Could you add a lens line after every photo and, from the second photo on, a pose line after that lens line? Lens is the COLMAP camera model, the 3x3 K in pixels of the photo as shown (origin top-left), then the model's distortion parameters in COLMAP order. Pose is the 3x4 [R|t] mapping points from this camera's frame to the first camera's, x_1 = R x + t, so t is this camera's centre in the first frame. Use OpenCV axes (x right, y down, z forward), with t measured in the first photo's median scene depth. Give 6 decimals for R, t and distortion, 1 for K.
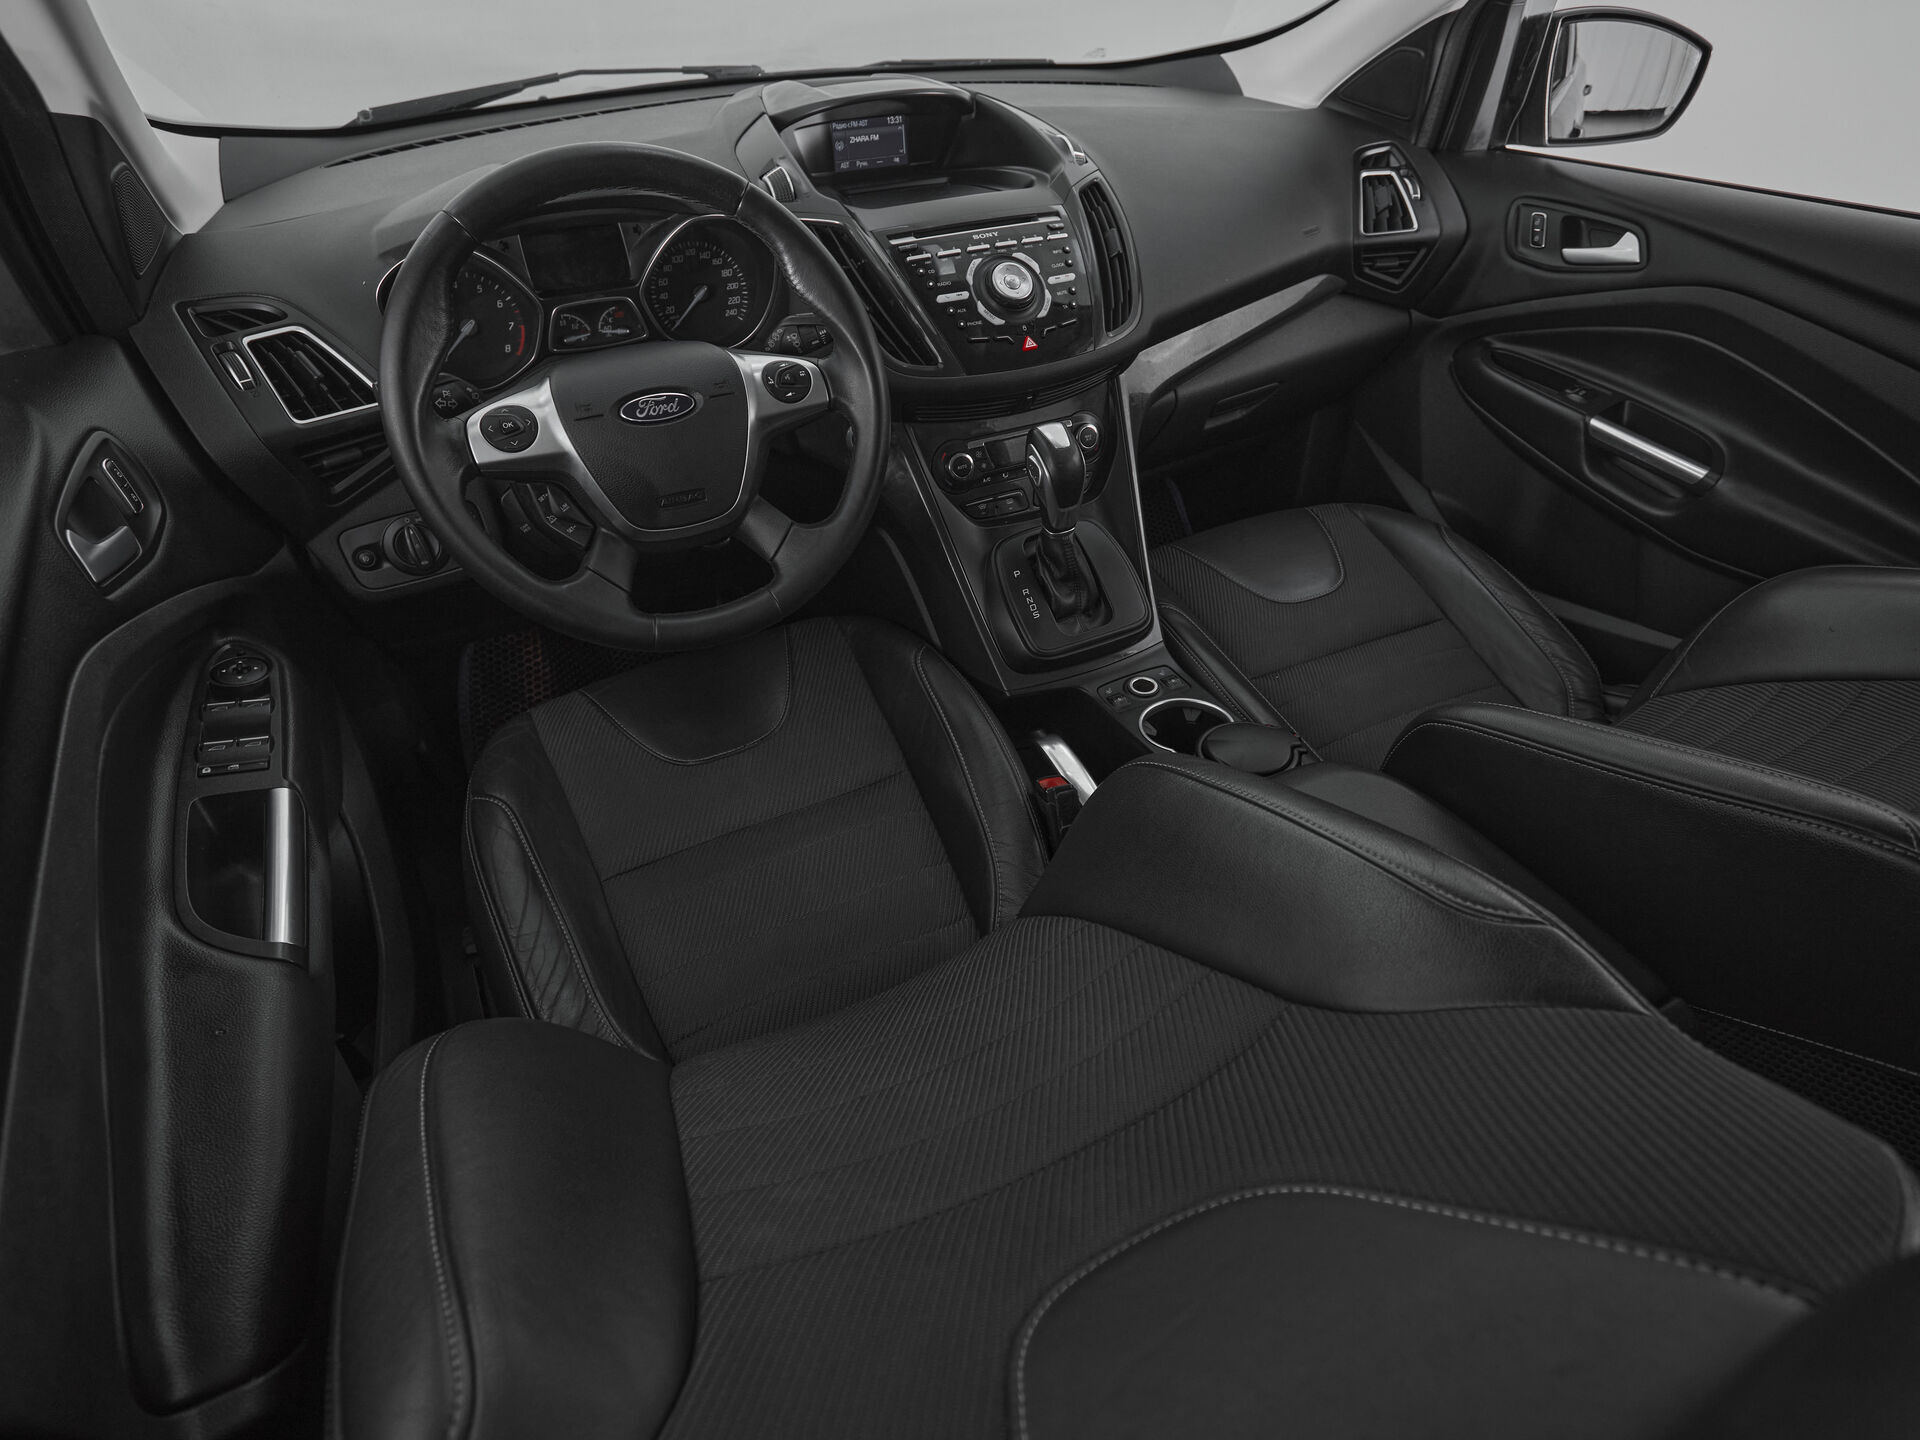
lens RADIAL K [[1019.9, 0, 960.0], [0, 1019.9, 720.0], [0, 0, 1]] dist [-0.005030, -0.000557]
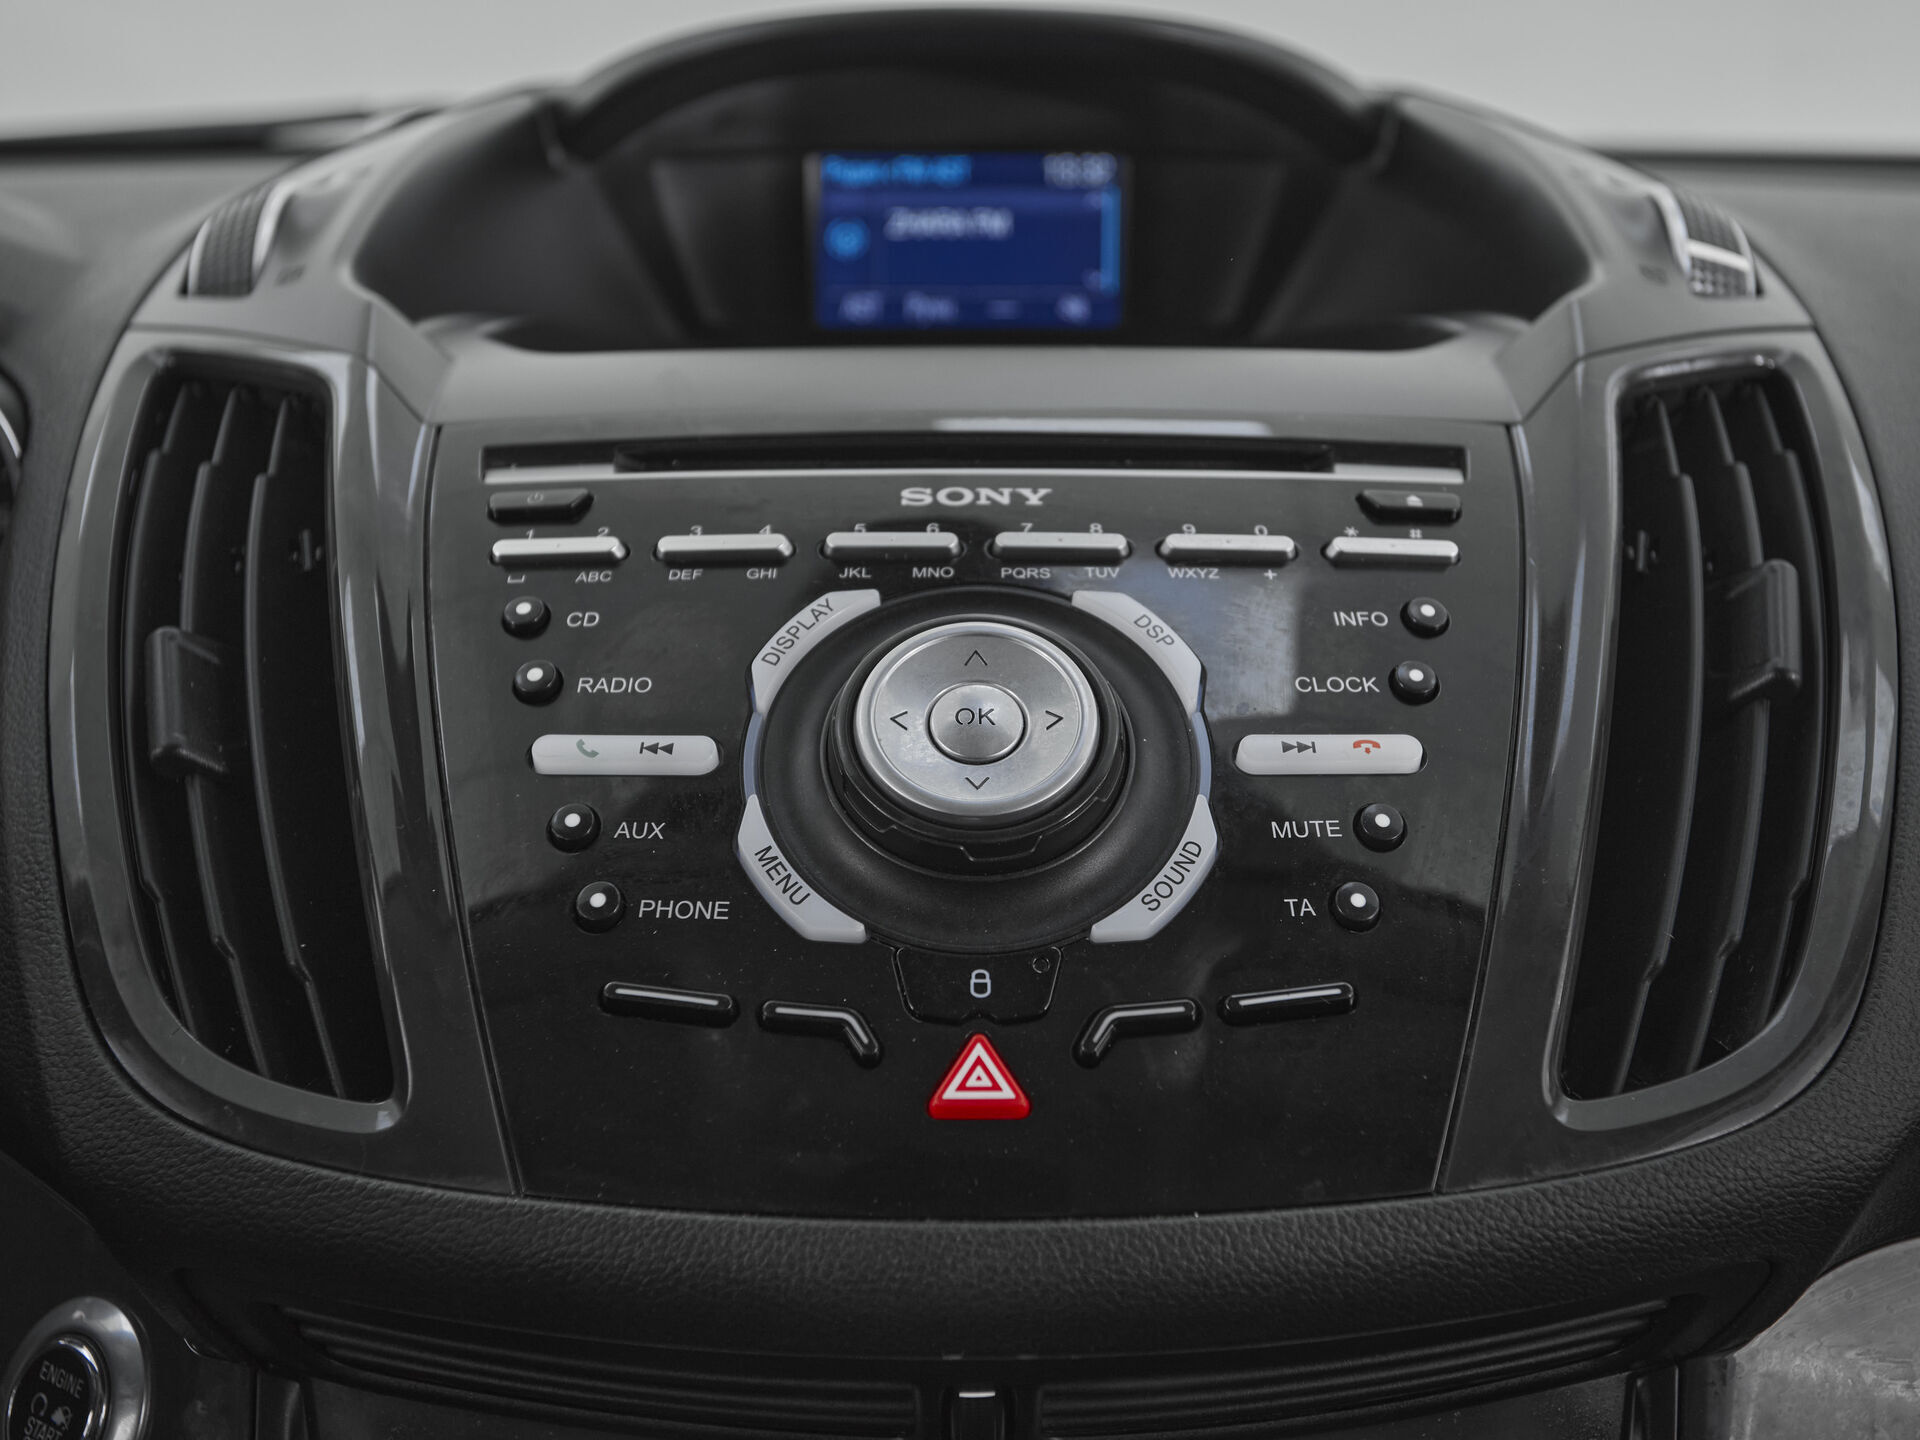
lens RADIAL K [[2303.0, 0, 960.0], [0, 2303.0, 720.0], [0, 0, 1]] dist [0.024840, 0.078307]
pose [[0.897927, 0.120515, -0.423323, 0.203318], [-0.290637, 0.884629, -0.364639, -0.273775], [0.330540, 0.450453, 0.829359, 0.643197]]
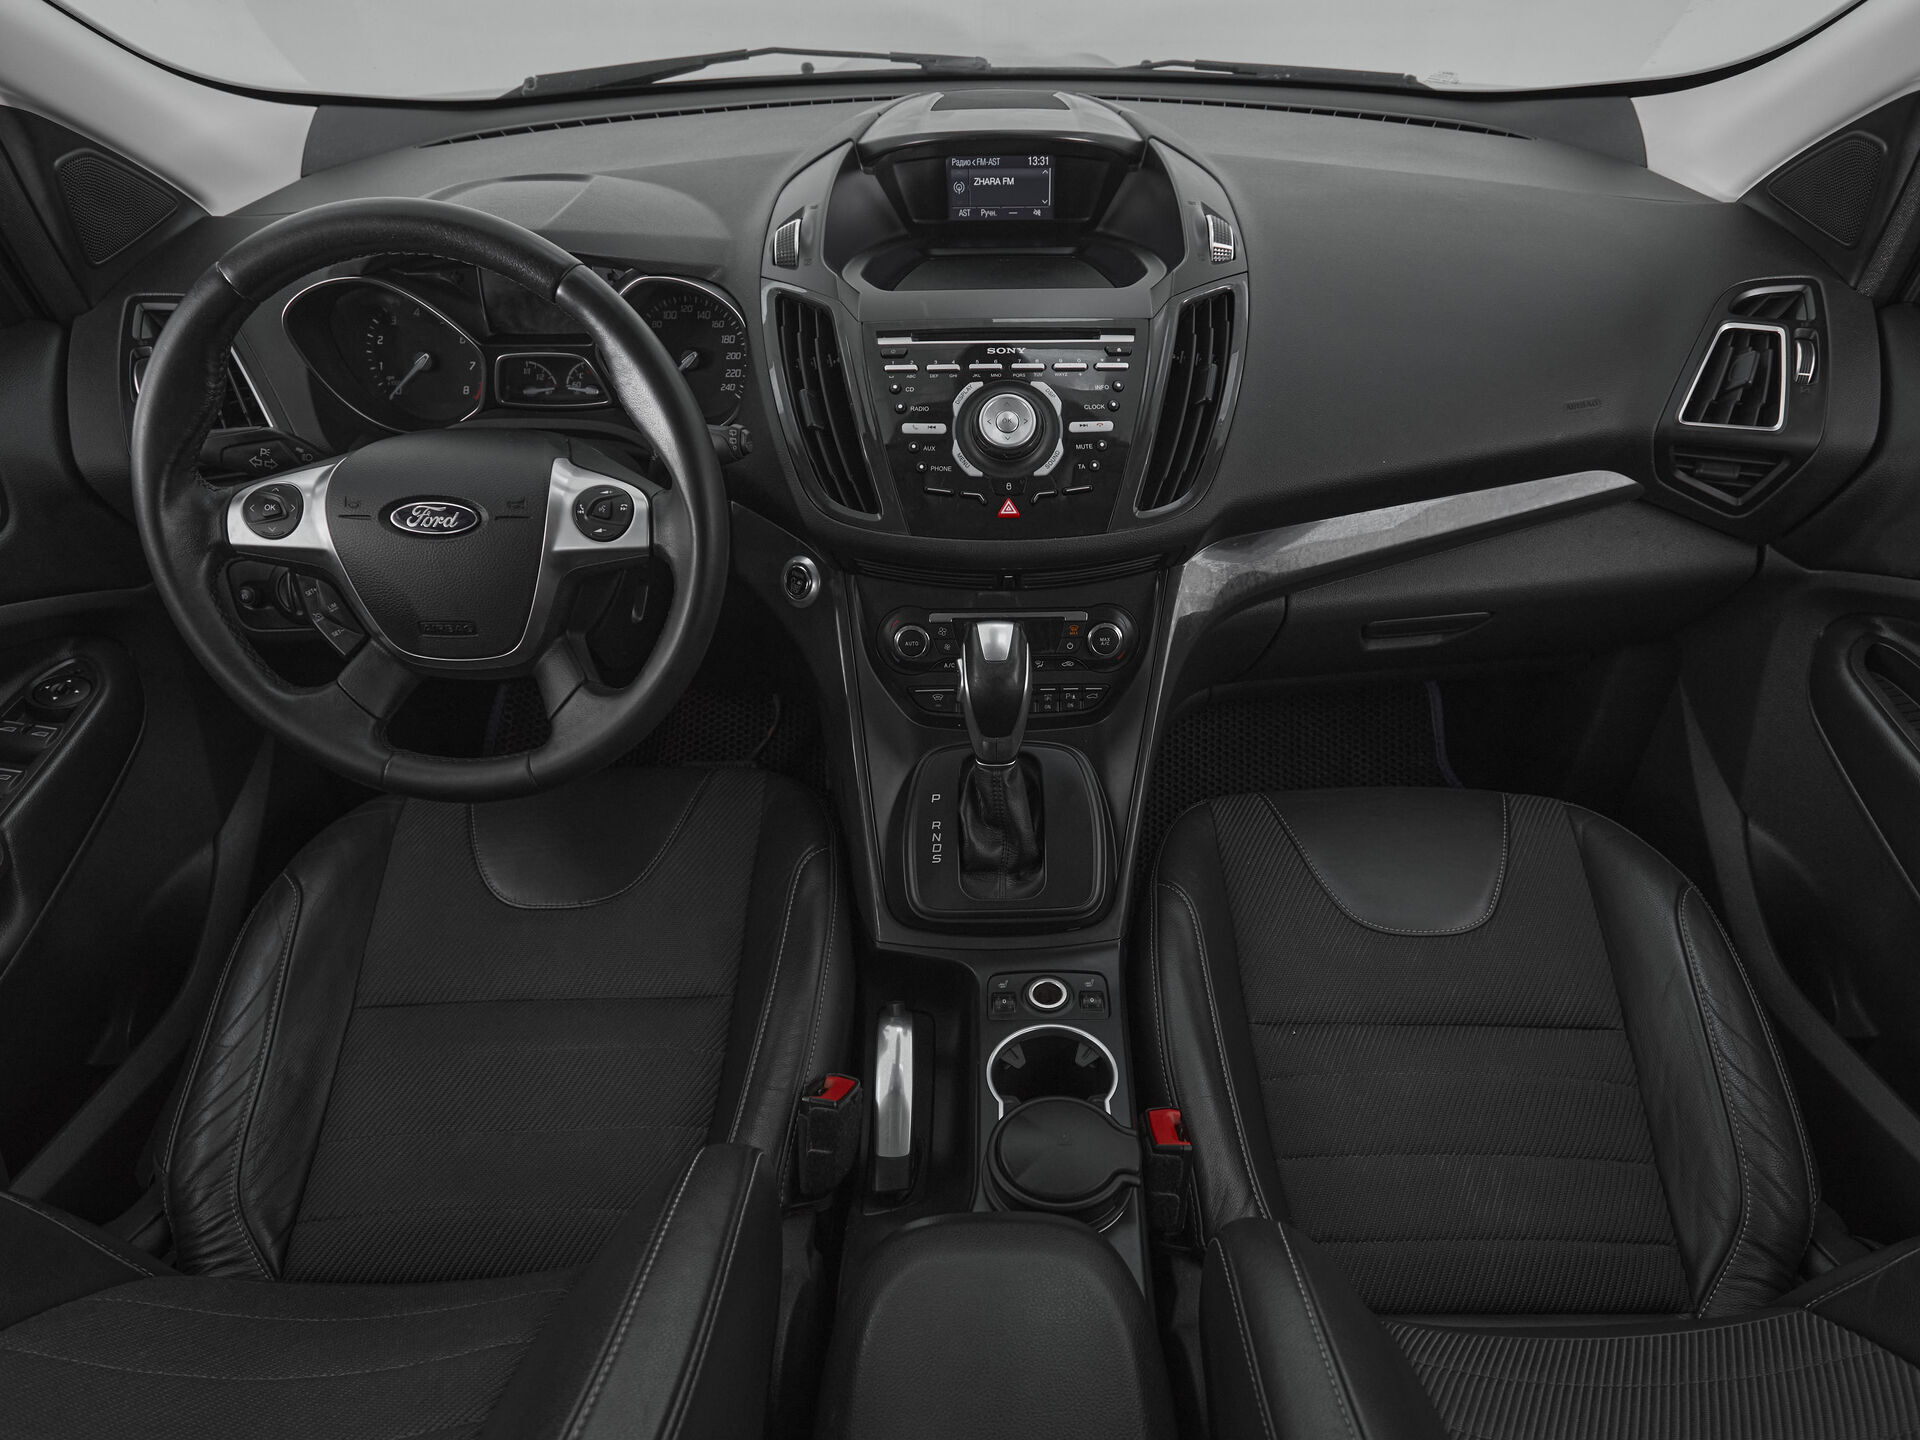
lens RADIAL K [[1184.4, 0, 983.0], [0, 1184.4, 833.0], [0, 0, 1]] dist [0.001289, -0.003289]
pose [[0.898735, 0.297201, -0.322408, 0.379484], [-0.280465, 0.954813, 0.098346, -0.215159], [0.337067, 0.002037, 0.941478, 0.181622]]
